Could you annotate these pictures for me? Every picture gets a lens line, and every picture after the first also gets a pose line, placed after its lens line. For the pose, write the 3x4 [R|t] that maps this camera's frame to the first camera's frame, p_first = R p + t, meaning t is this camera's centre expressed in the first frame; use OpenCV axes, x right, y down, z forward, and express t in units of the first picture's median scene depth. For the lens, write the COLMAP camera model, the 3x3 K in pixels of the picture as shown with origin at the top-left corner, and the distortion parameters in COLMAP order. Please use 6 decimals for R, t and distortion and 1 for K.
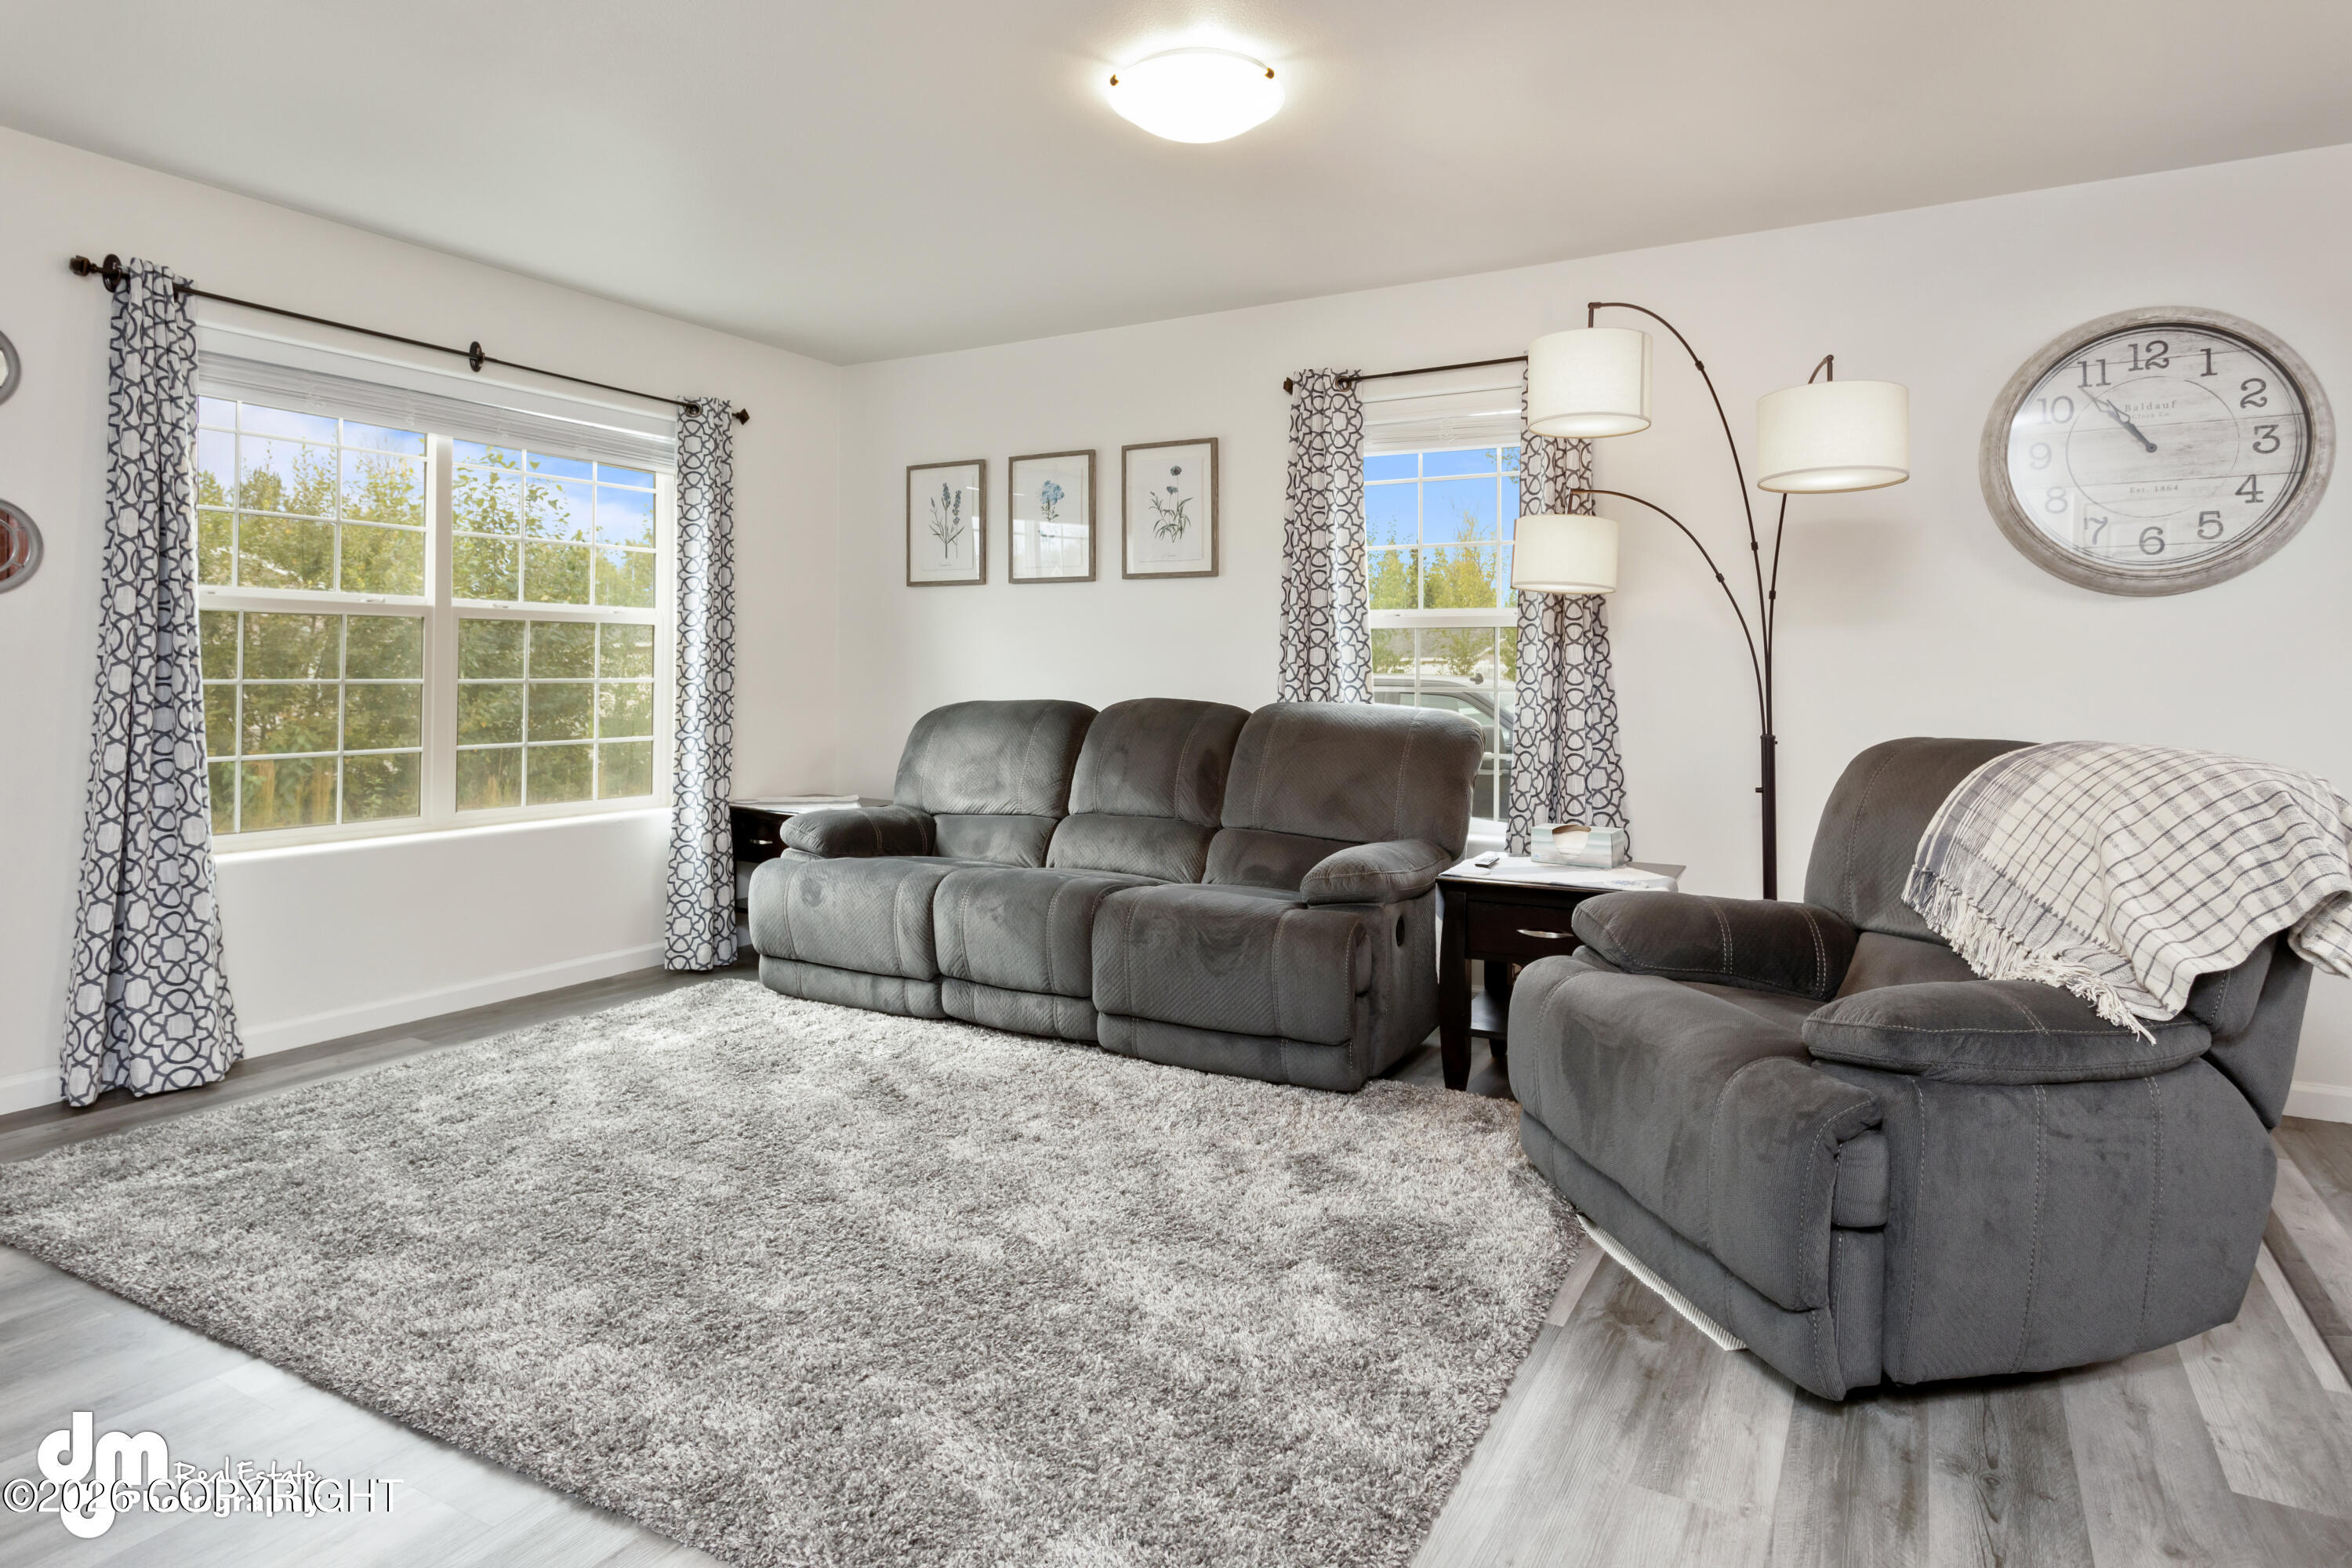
lens RADIAL K [[1314.1, 0, 1171.4], [0, 1314.1, 634.3], [0, 0, 1]] dist [-0.001842, 0.000622]
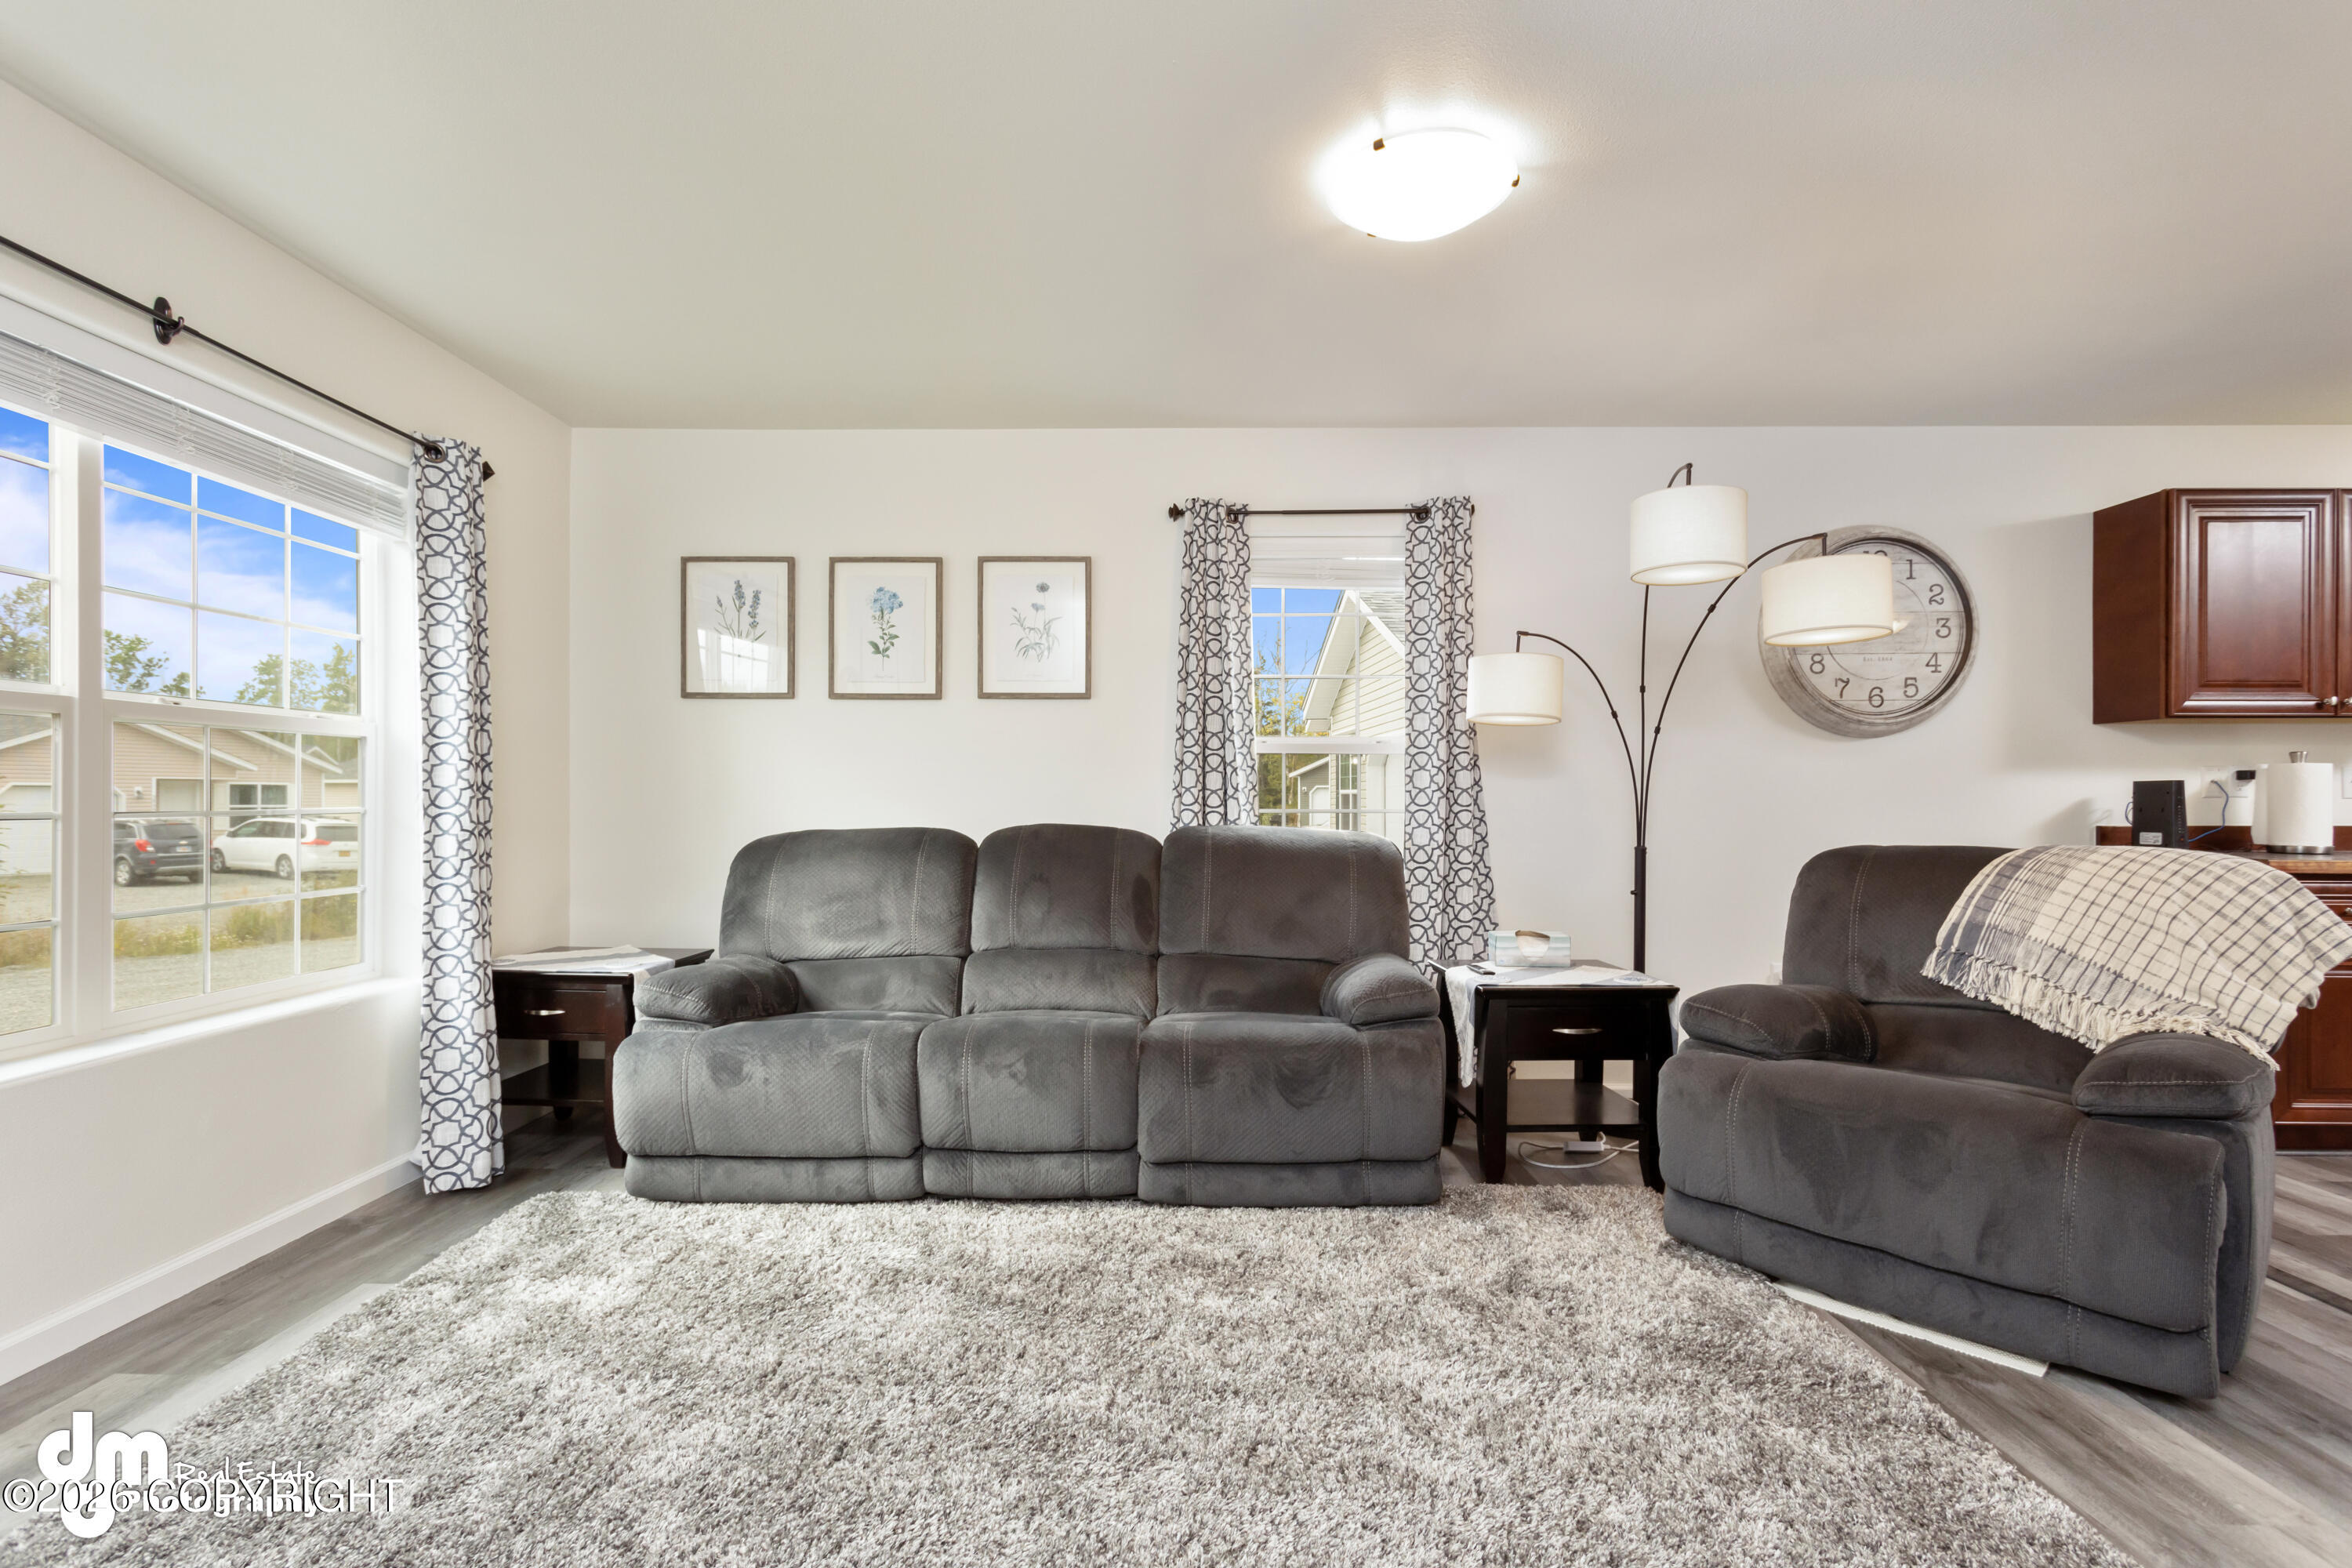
lens RADIAL K [[1150.2, 0, 1176.0], [0, 1150.2, 784.0], [0, 0, 1]] dist [-0.000636, -0.001187]
pose [[0.873379, 0.002448, 0.487035, -0.379457], [-0.010685, 0.999843, 0.014135, 0.007716], [-0.486924, -0.017549, 0.873268, 0.252874]]
